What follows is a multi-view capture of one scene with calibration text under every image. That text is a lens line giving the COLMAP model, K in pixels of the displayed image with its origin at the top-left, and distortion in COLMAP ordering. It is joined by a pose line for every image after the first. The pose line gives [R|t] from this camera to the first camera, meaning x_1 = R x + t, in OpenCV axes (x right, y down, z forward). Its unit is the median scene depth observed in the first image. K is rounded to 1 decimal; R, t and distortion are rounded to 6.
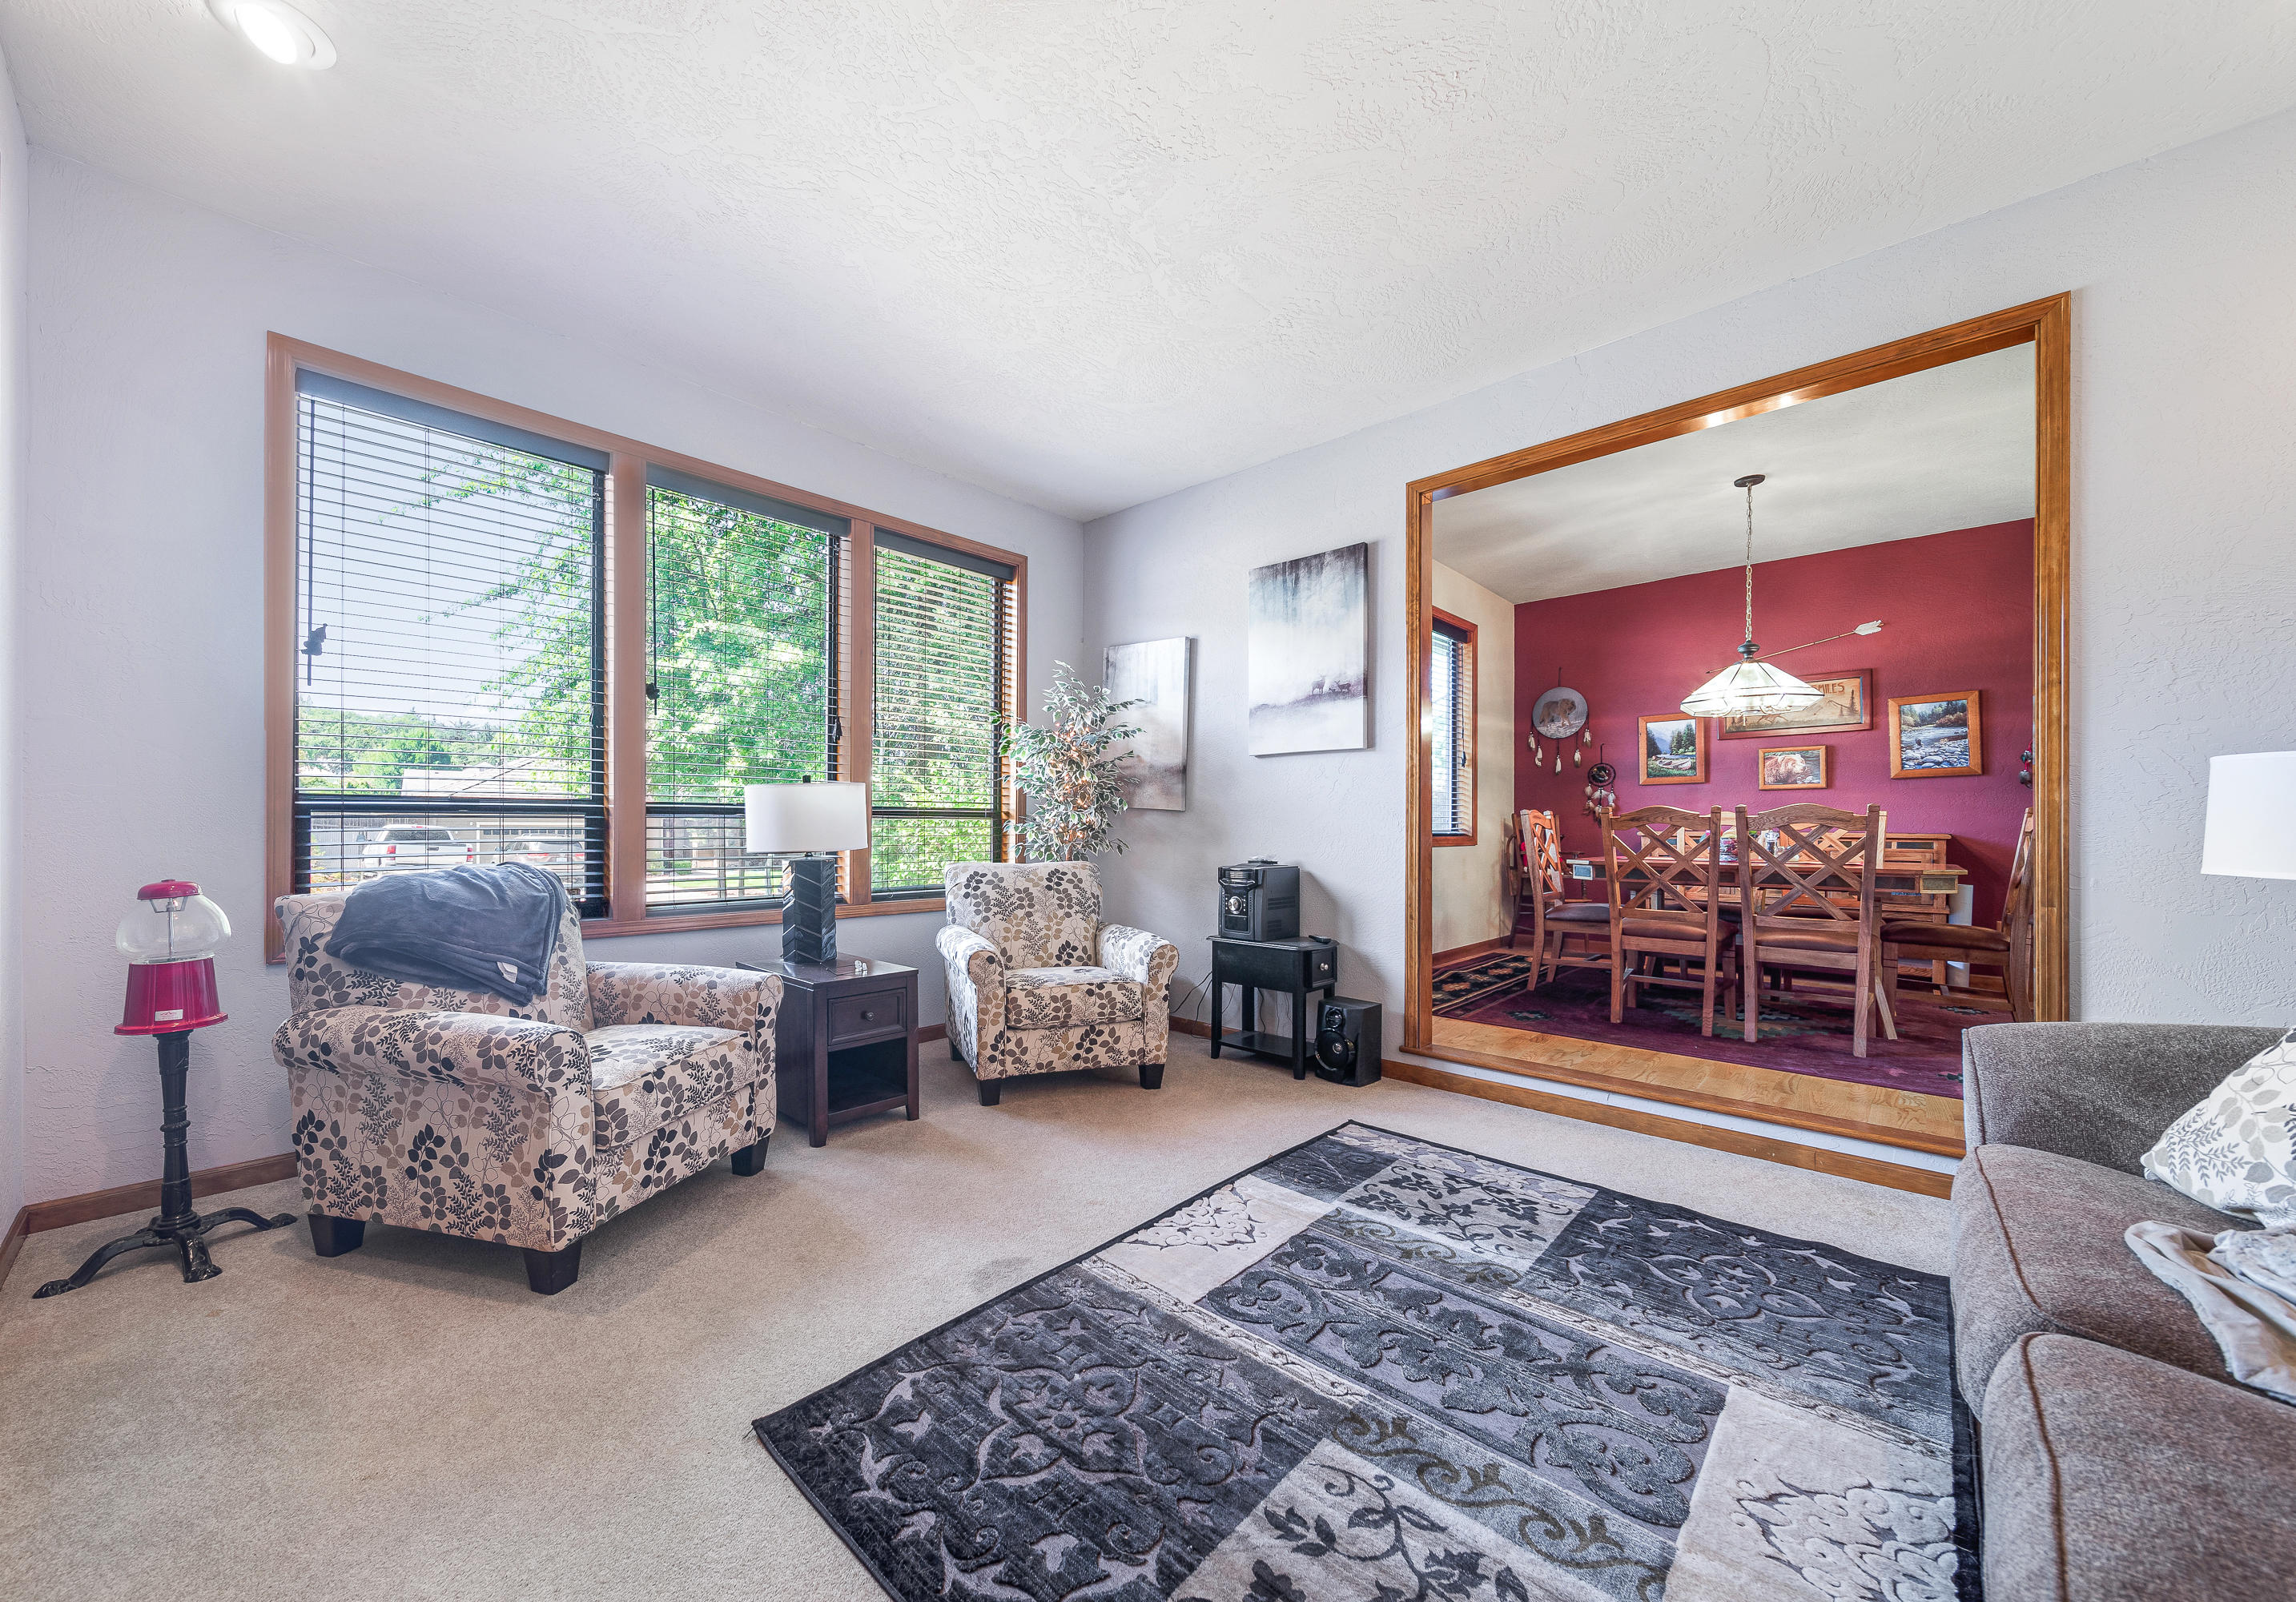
lens RADIAL K [[868.1, 0, 1073.1], [0, 868.1, 815.9], [0, 0, 1]] dist [0.002995, 0.000280]
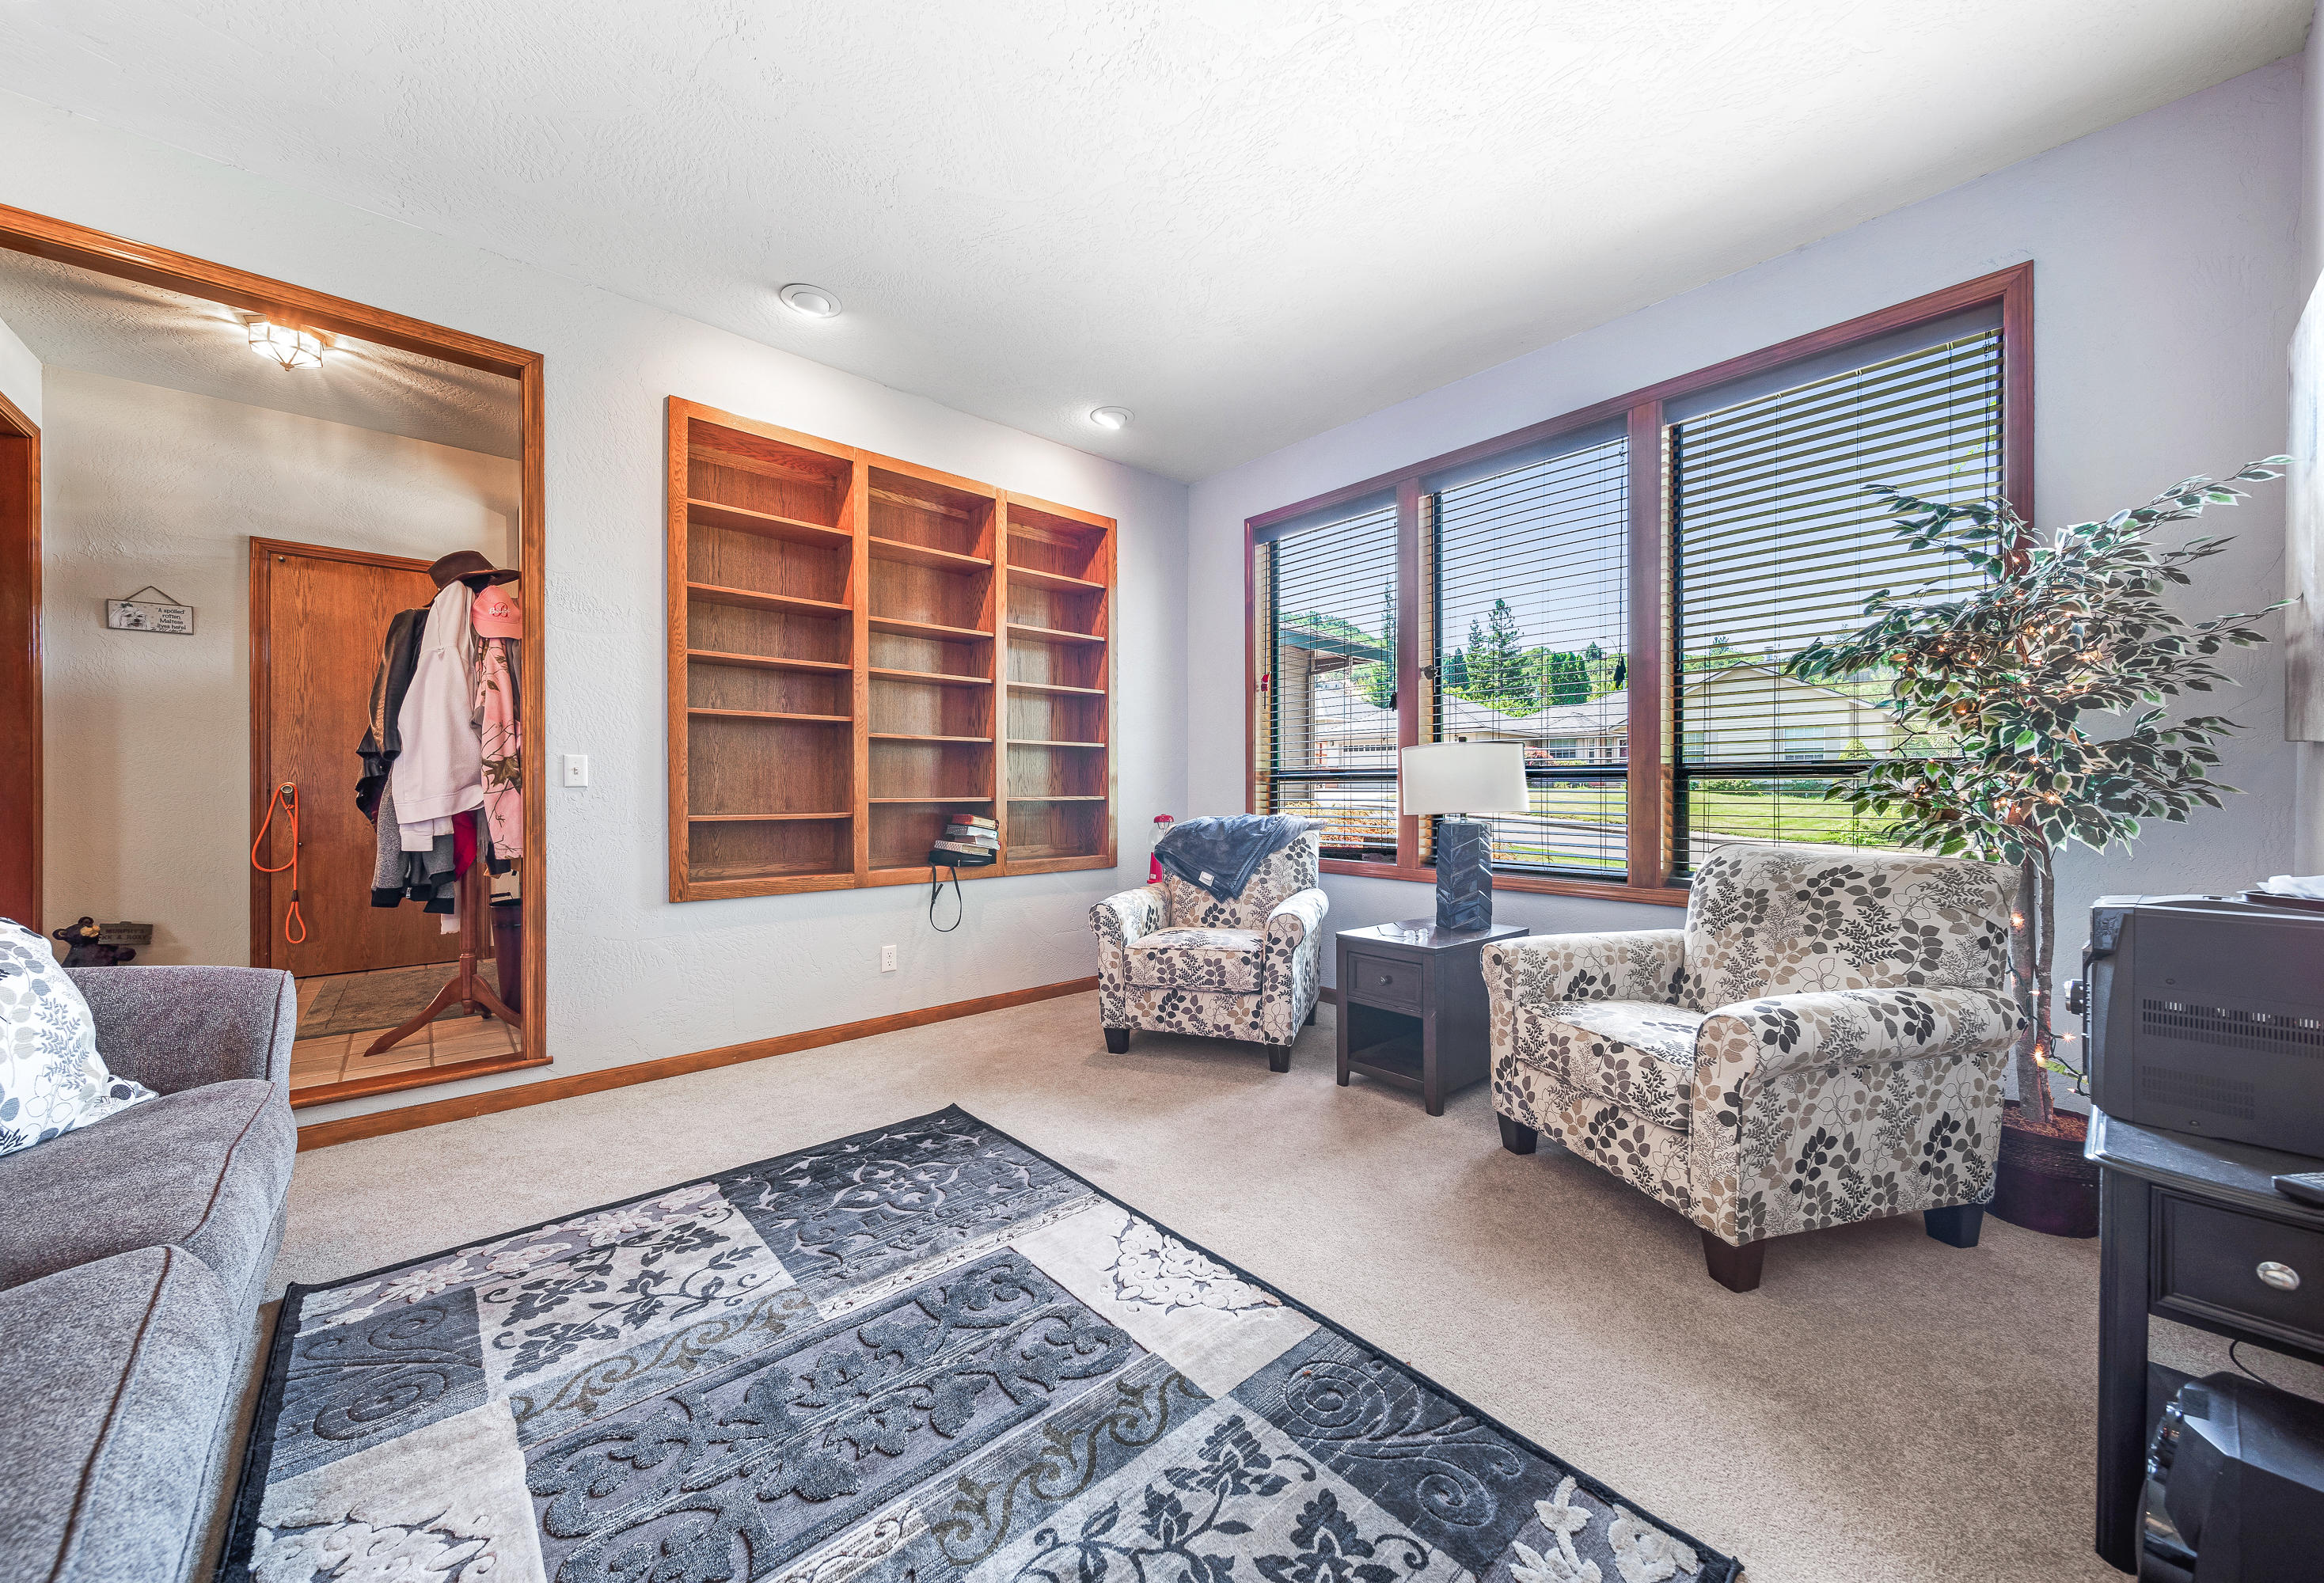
lens RADIAL K [[835.4, 0, 1153.2], [0, 835.4, 793.0], [0, 0, 1]] dist [0.003493, -0.000089]
pose [[-0.069359, 0.002064, -0.997590, 0.886753], [0.011144, 0.999937, 0.001294, 0.016710], [0.997529, -0.011027, -0.069378, 0.986278]]
